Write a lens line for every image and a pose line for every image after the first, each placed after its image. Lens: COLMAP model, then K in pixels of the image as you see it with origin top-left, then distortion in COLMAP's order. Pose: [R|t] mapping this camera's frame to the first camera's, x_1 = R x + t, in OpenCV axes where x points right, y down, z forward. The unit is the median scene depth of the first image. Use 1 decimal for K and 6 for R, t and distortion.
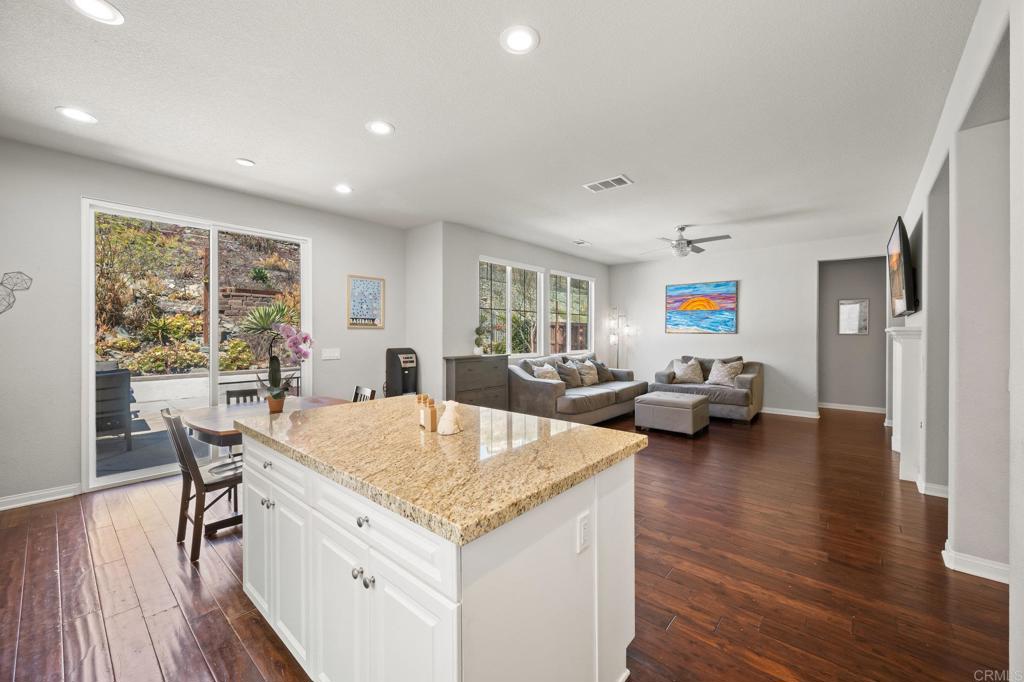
lens RADIAL K [[407.2, 0, 516.1], [0, 407.2, 331.2], [0, 0, 1]] dist [0.004475, 0.000346]
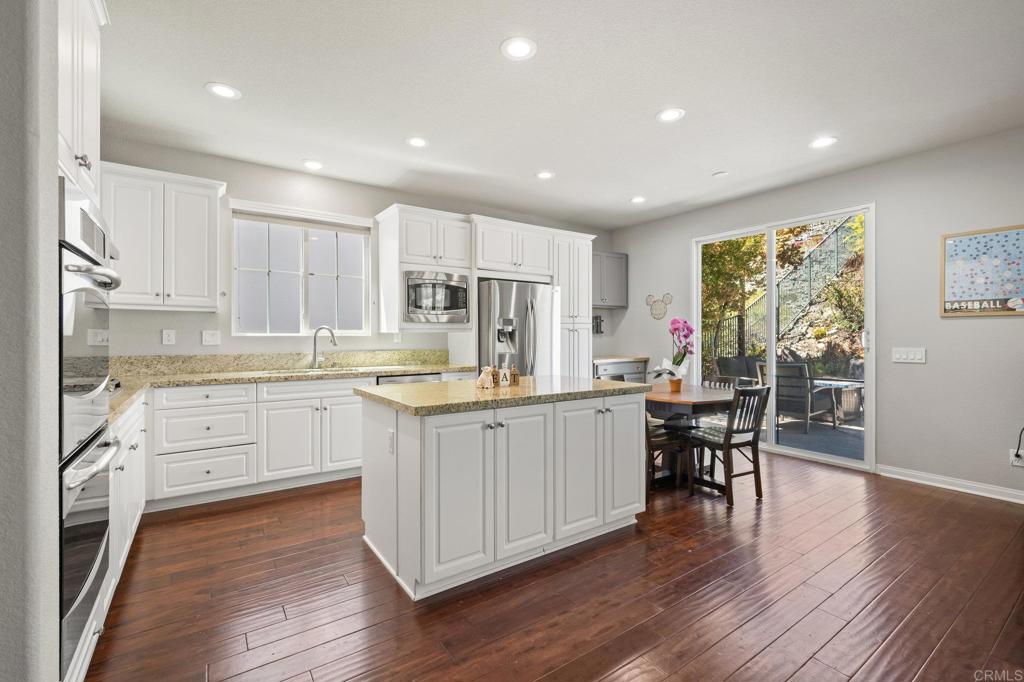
lens RADIAL K [[447.2, 0, 509.7], [0, 447.2, 338.6], [0, 0, 1]] dist [0.004701, -0.000009]
pose [[-0.257077, 0.006220, -0.966371, 0.472367], [0.001781, 0.999981, 0.005963, 0.021719], [0.966389, -0.000188, -0.257083, 0.518945]]
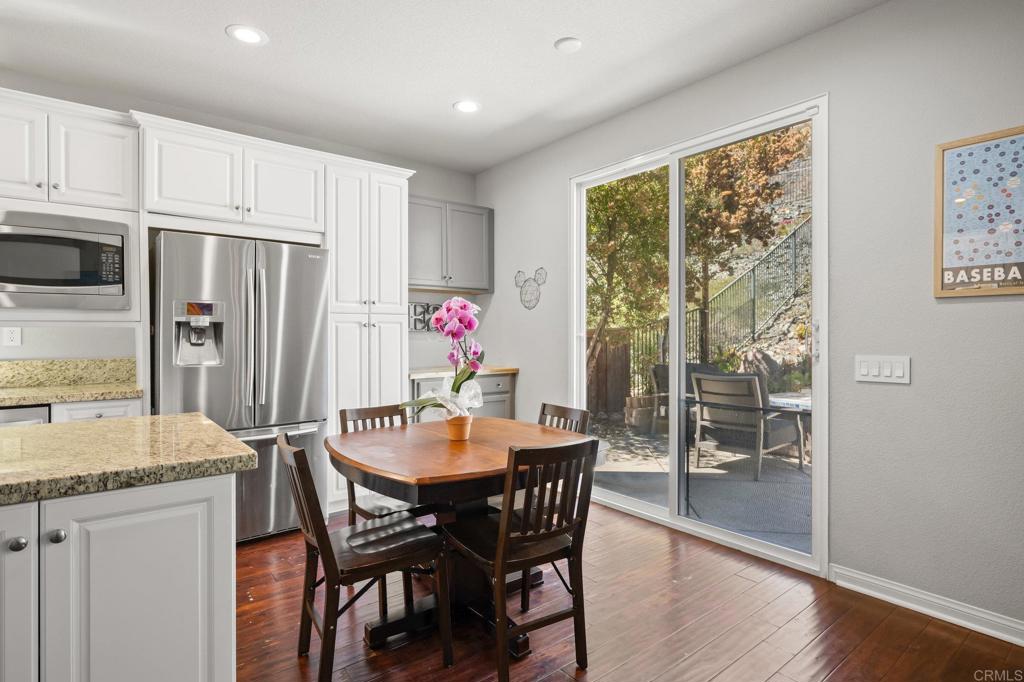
lens RADIAL K [[520.1, 0, 515.8], [0, 520.1, 338.8], [0, 0, 1]] dist [-0.000240, 0.000992]
pose [[-0.193630, 0.006211, -0.981055, 0.098257], [0.001380, 0.999981, 0.006059, 0.024018], [0.981074, -0.000181, -0.193635, 0.739304]]
